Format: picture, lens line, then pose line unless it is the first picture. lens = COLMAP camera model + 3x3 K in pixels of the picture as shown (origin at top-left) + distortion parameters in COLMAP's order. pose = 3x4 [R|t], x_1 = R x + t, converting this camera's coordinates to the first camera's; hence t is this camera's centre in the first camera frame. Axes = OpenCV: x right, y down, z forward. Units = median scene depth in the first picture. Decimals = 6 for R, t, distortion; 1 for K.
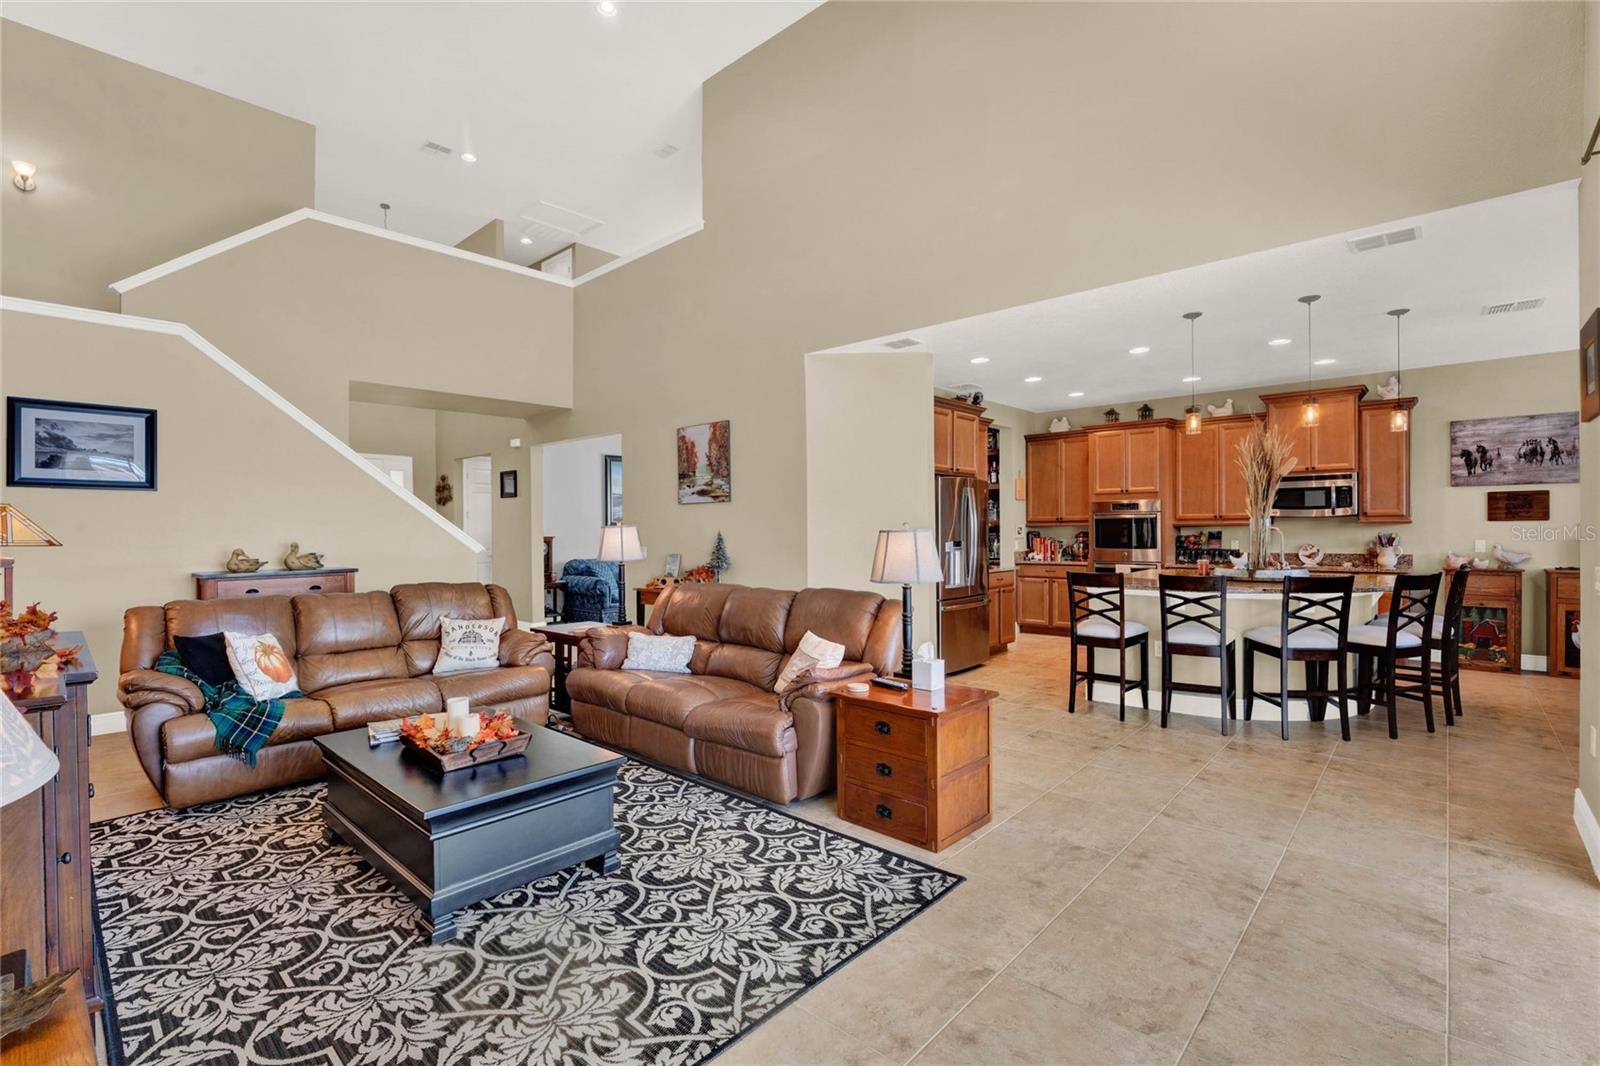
lens RADIAL K [[719.7, 0, 795.1], [0, 719.7, 534.3], [0, 0, 1]] dist [-0.001178, -0.000137]
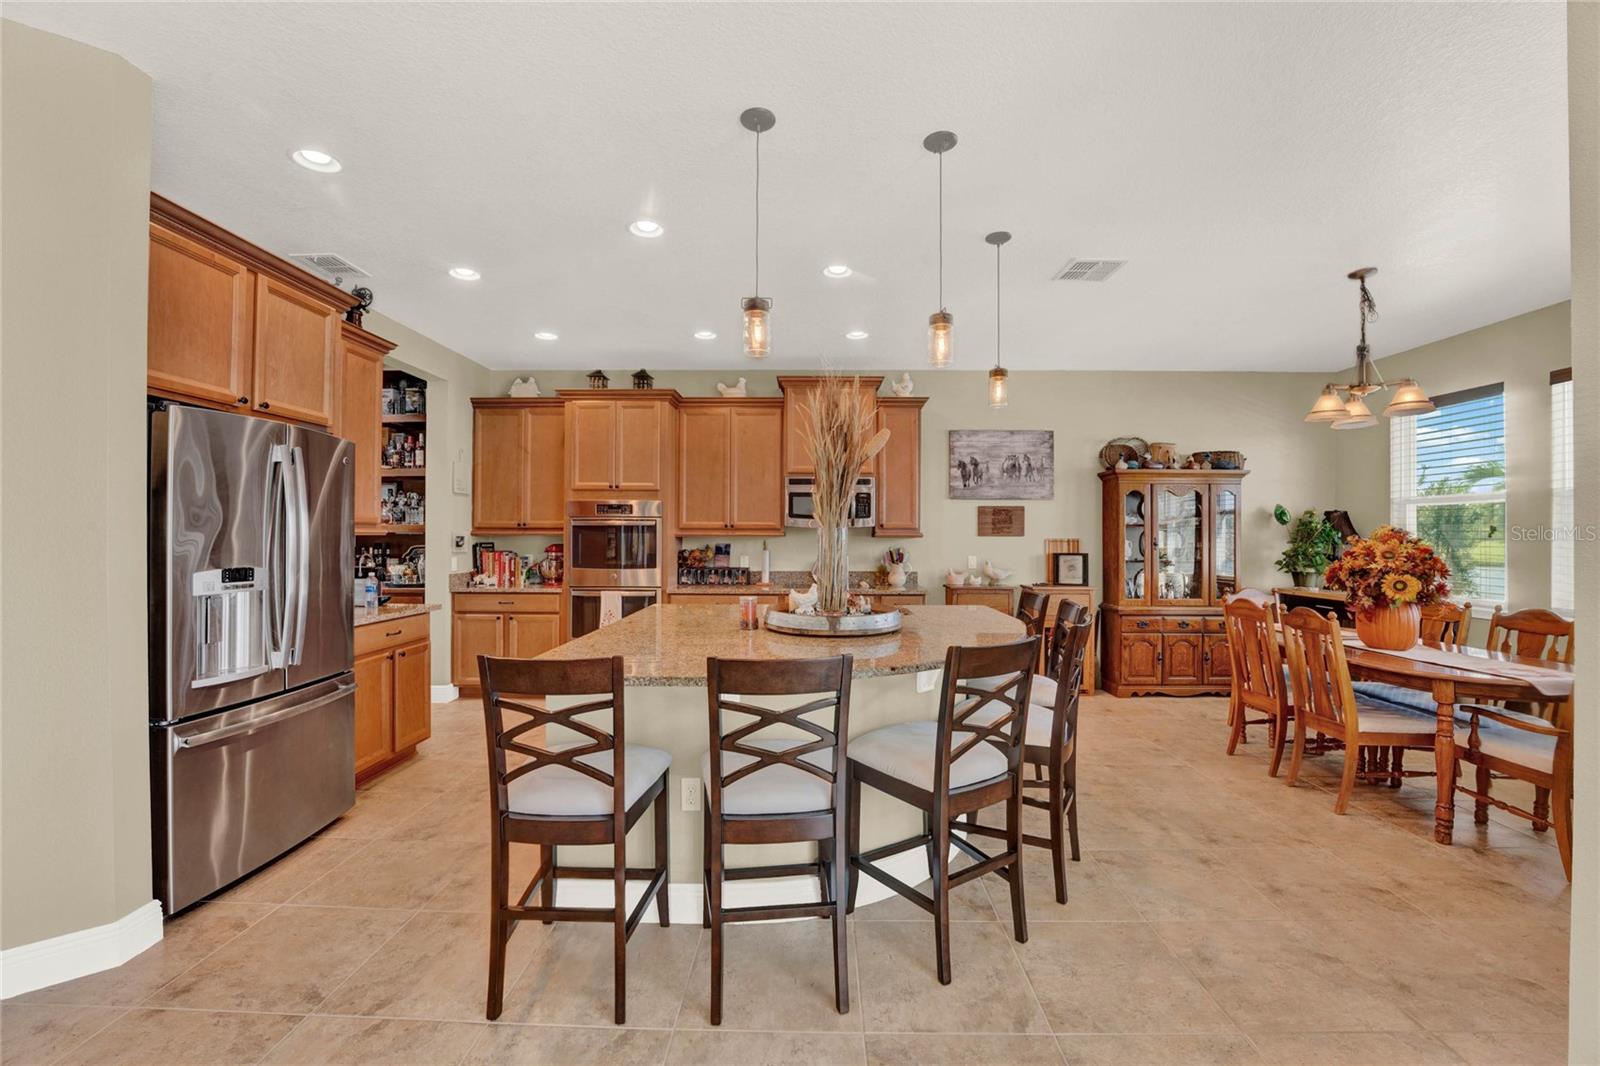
lens RADIAL K [[657.7, 0, 800.1], [0, 657.7, 536.2], [0, 0, 1]] dist [-0.002564, 0.000000]
pose [[0.753629, 0.011367, 0.657202, 0.166772], [-0.002192, 0.999888, -0.014780, -0.001653], [-0.657297, 0.009698, 0.753570, 0.381394]]
